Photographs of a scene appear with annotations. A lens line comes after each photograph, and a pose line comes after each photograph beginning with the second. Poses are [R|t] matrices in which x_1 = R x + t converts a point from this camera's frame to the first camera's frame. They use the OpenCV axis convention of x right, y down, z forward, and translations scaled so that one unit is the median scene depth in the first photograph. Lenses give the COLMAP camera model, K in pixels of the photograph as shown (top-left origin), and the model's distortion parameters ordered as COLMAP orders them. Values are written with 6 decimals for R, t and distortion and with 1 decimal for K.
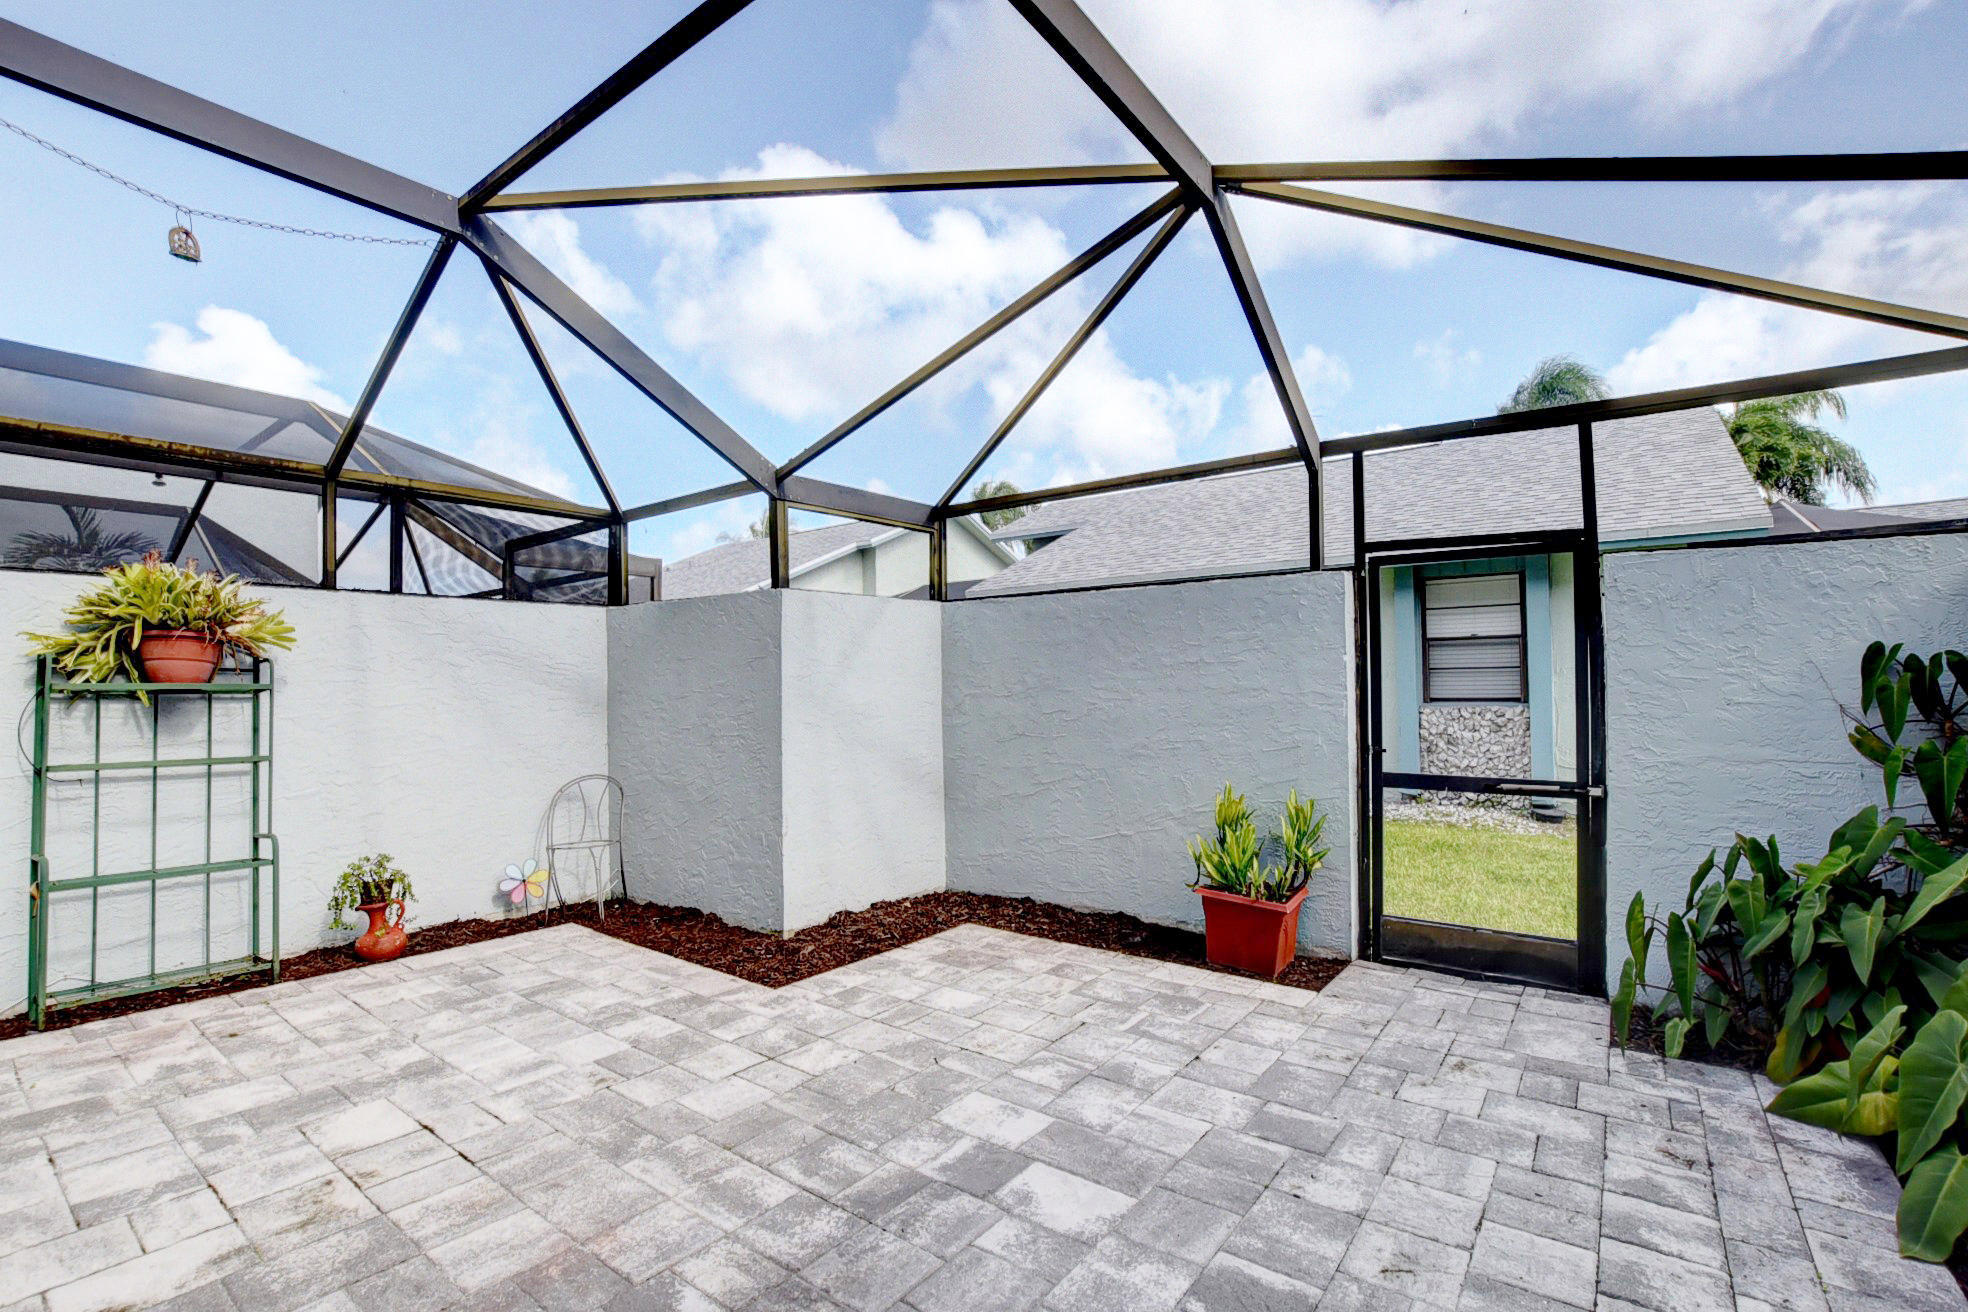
lens RADIAL K [[871.1, 0, 992.6], [0, 871.1, 669.6], [0, 0, 1]] dist [-0.041033, 0.007813]
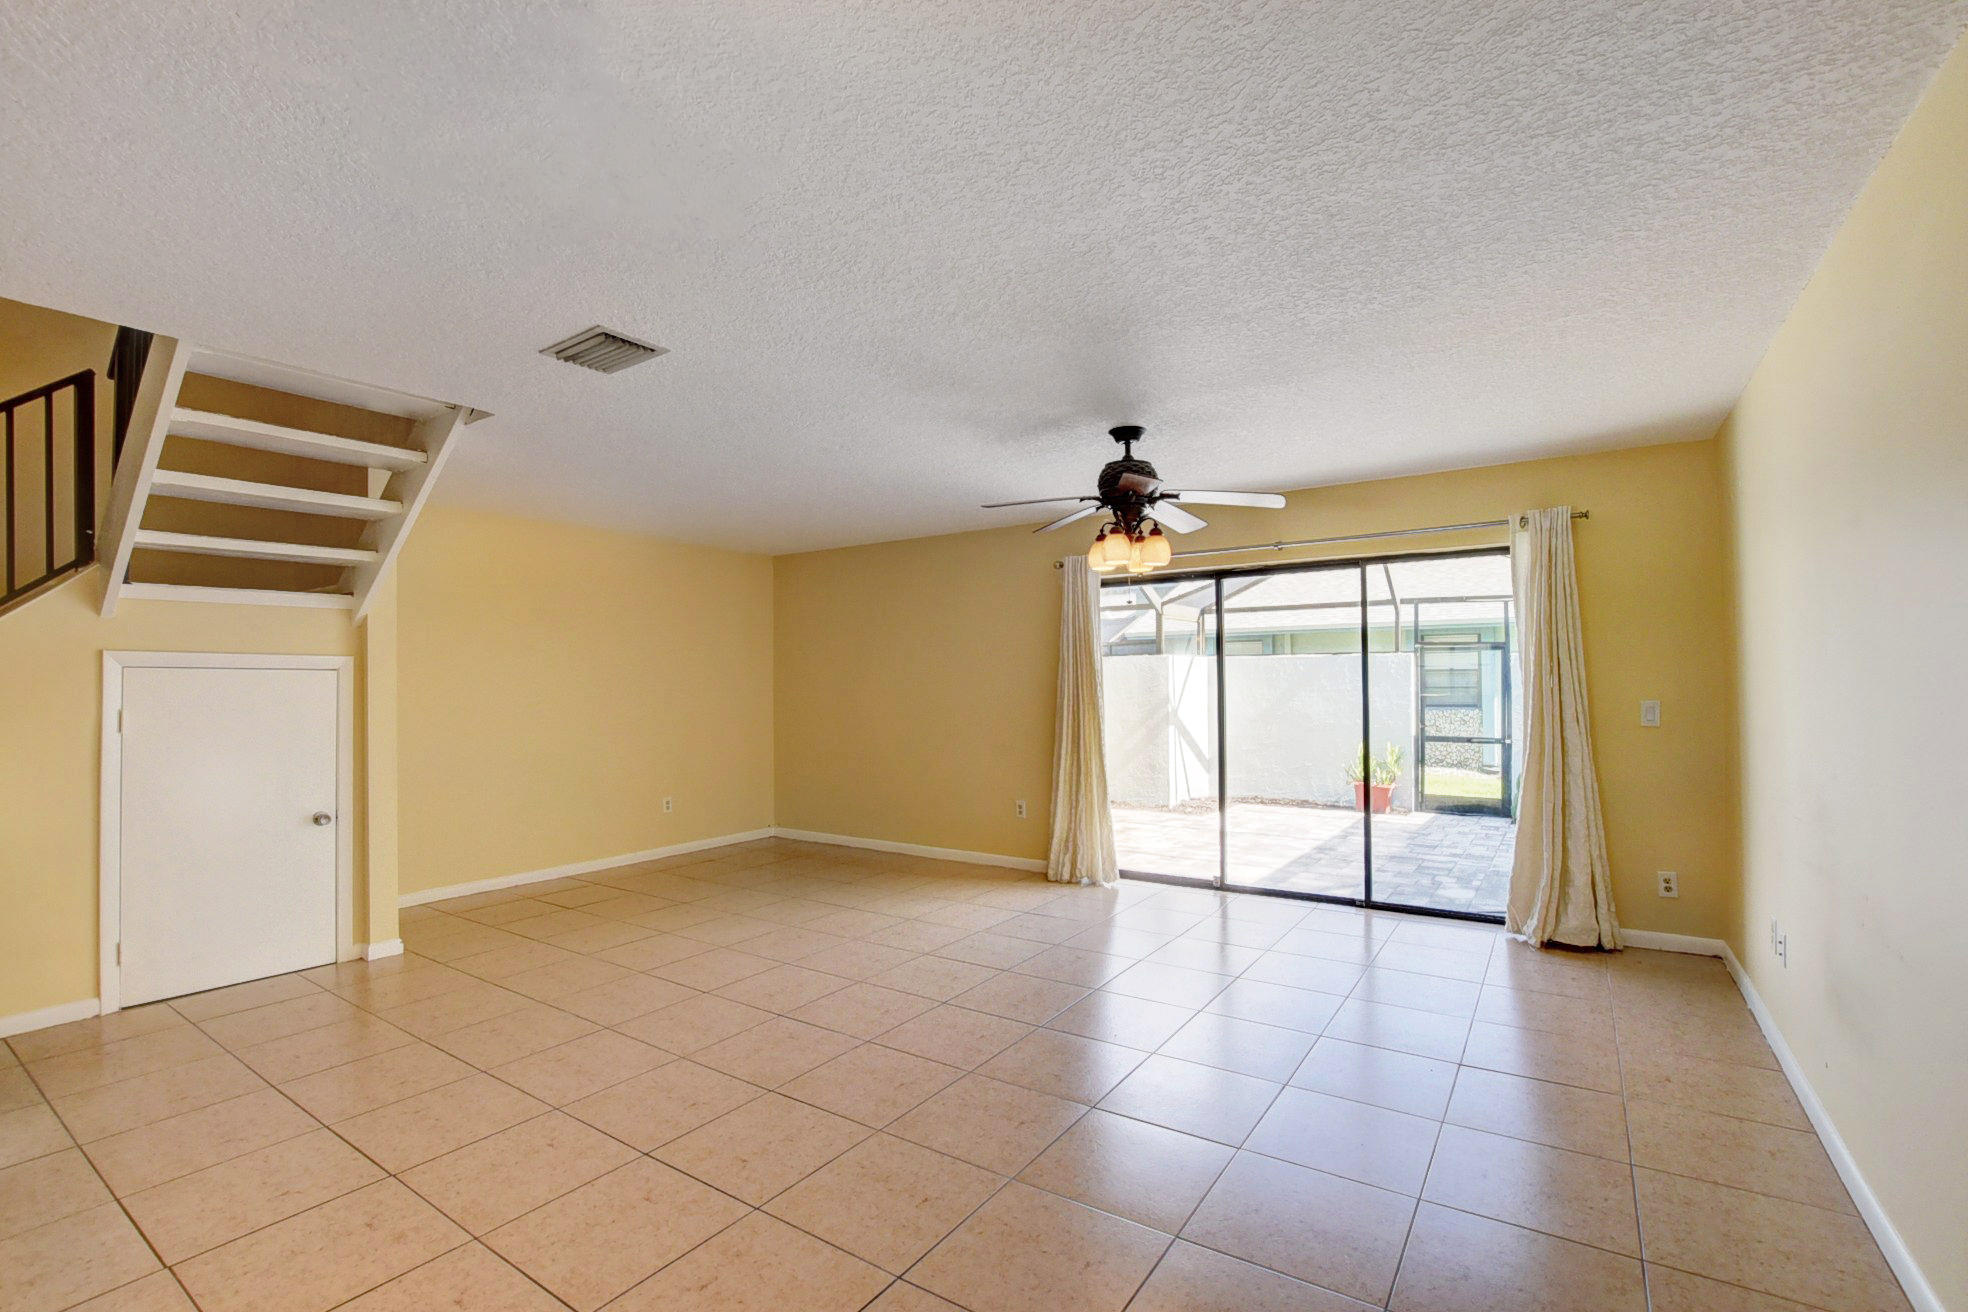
lens RADIAL K [[871.1, 0, 989.1], [0, 871.1, 666.4], [0, 0, 1]] dist [-0.041033, 0.007813]
pose [[0.999352, 0.010665, 0.034380, -1.033131], [-0.010596, 0.999941, -0.002210, -0.070536], [-0.034401, 0.001844, 0.999406, -1.662400]]
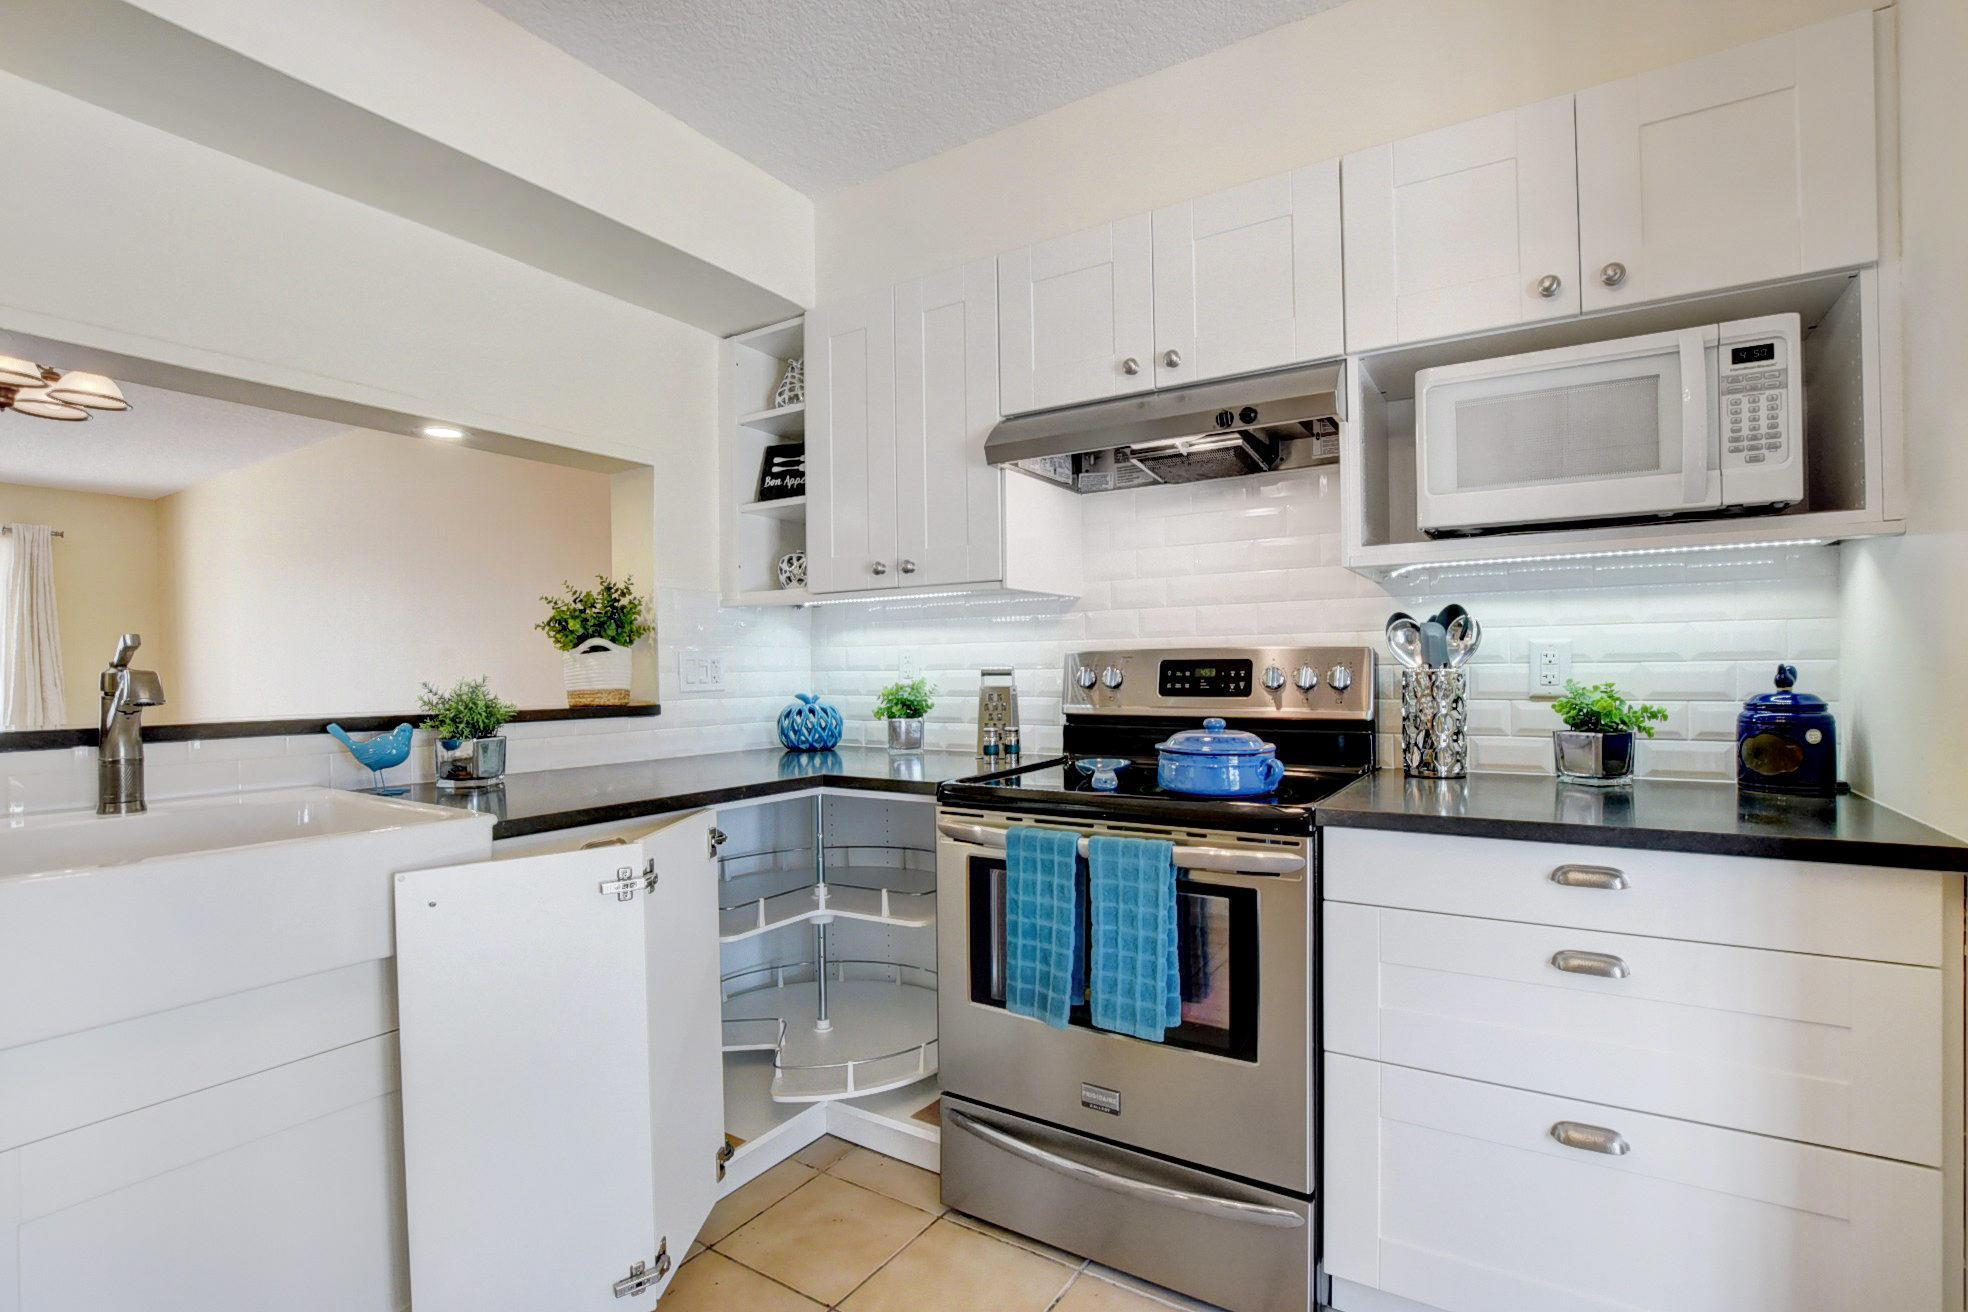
lens RADIAL K [[911.3, 0, 1001.0], [0, 911.3, 669.1], [0, 0, 1]] dist [-0.031808, 0.000907]
pose [[-0.073946, 0.020077, 0.997060, -1.960628], [-0.005691, 0.999773, -0.020553, -0.012672], [-0.997246, -0.007194, -0.073815, -2.165076]]
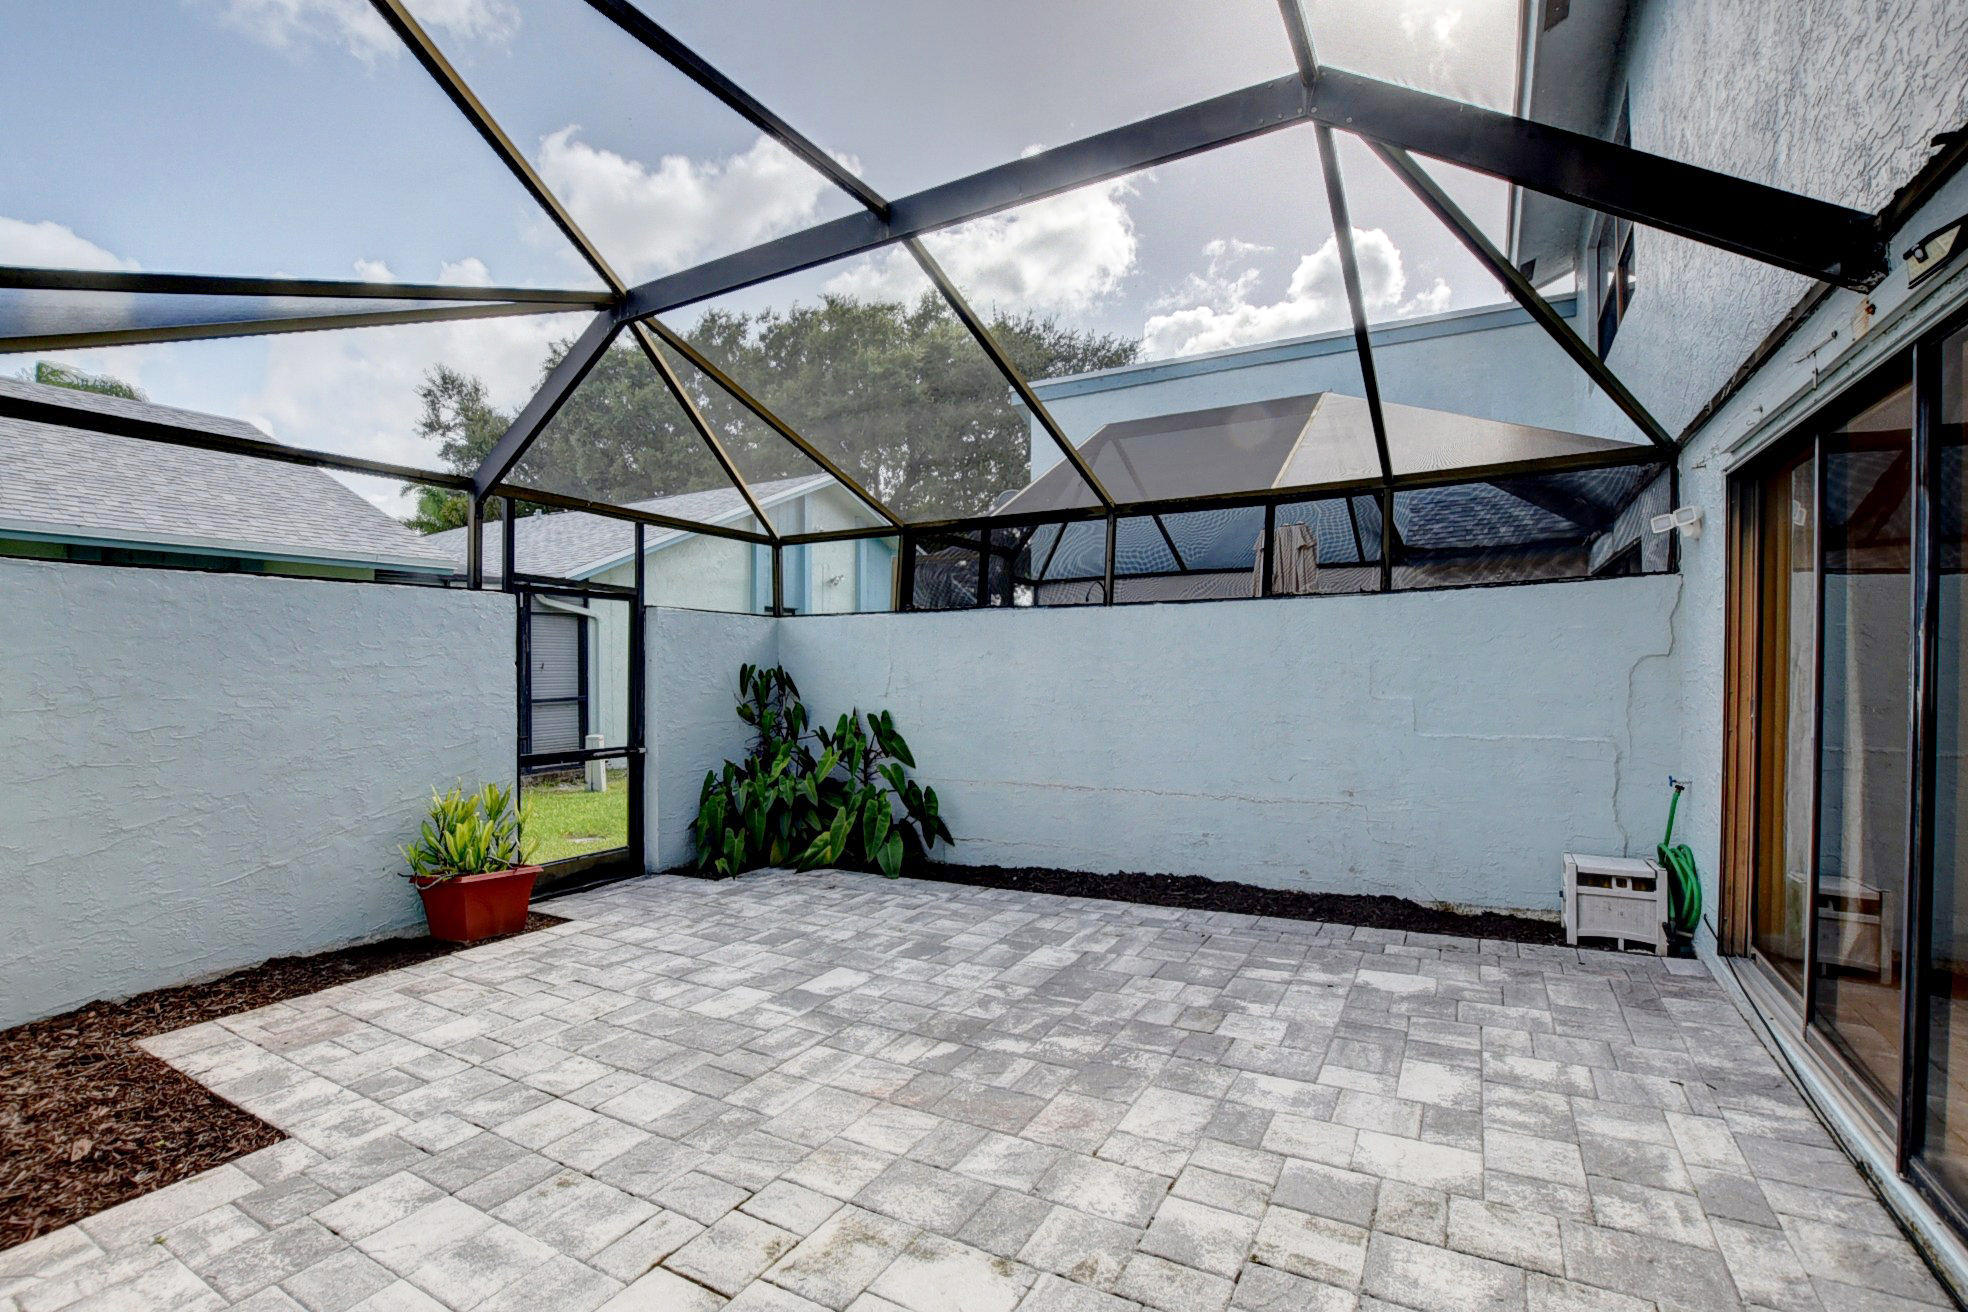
lens RADIAL K [[871.1, 0, 996.3], [0, 871.1, 663.0], [0, 0, 1]] dist [-0.041033, 0.007813]
pose [[-0.134792, 0.013838, 0.990777, -1.045888], [-0.011034, 0.999820, -0.015466, -0.006110], [-0.990813, -0.013017, -0.134615, 0.559832]]
